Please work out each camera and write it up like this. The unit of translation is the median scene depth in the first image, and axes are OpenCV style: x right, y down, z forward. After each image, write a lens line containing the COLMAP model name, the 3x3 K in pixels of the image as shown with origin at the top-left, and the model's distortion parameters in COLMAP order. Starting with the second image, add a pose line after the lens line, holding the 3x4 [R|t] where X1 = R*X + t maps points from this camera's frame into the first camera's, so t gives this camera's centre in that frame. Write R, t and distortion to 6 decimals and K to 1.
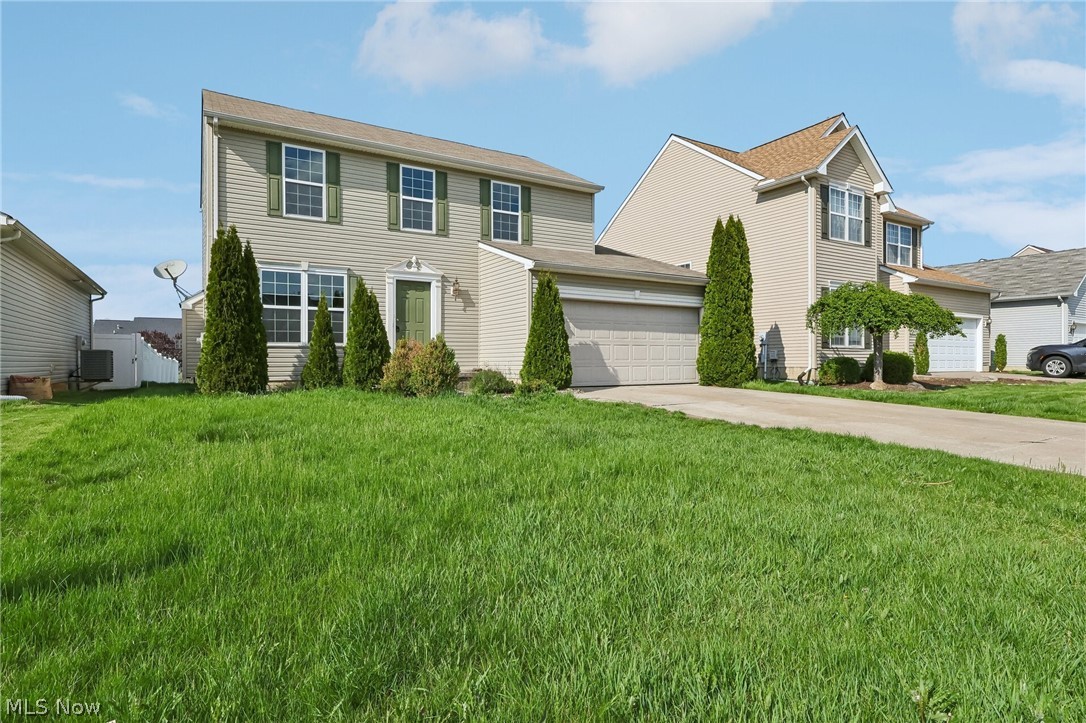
lens RADIAL K [[584.5, 0, 554.5], [0, 584.5, 361.3], [0, 0, 1]] dist [0.000112, -0.000878]
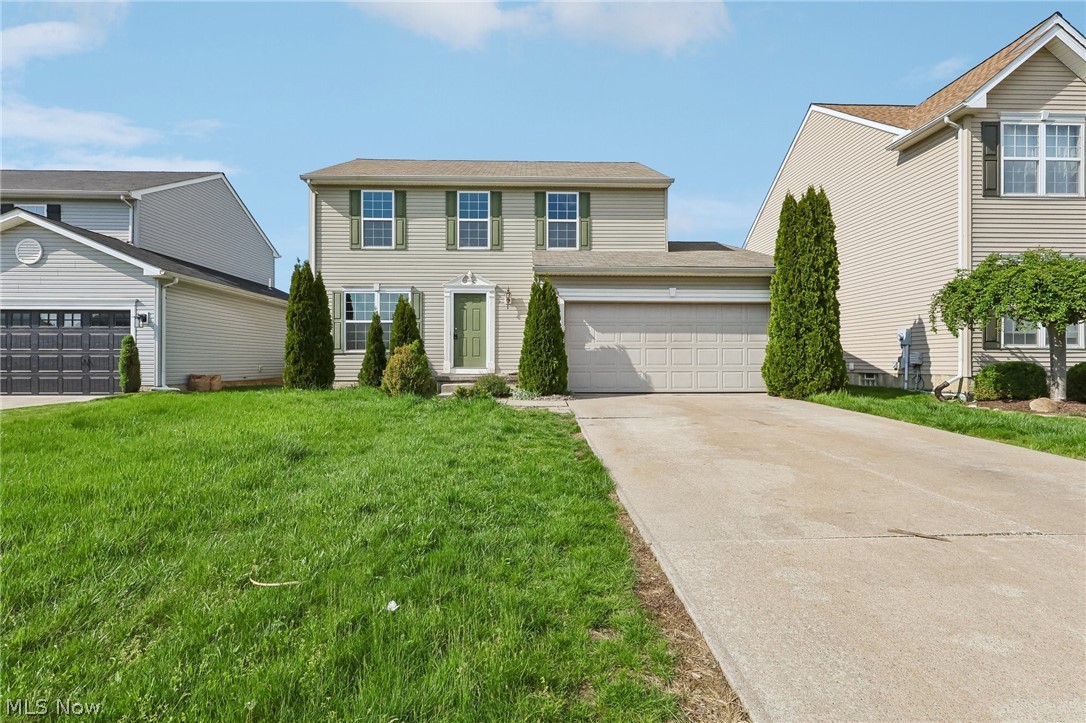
lens RADIAL K [[510.5, 0, 541.1], [0, 510.5, 362.1], [0, 0, 1]] dist [-0.002029, 0.001757]
pose [[0.866109, 0.002172, -0.499850, 0.344399], [-0.002378, 0.999997, 0.000225, -0.005982], [0.499850, 0.000994, 0.866112, 0.209117]]
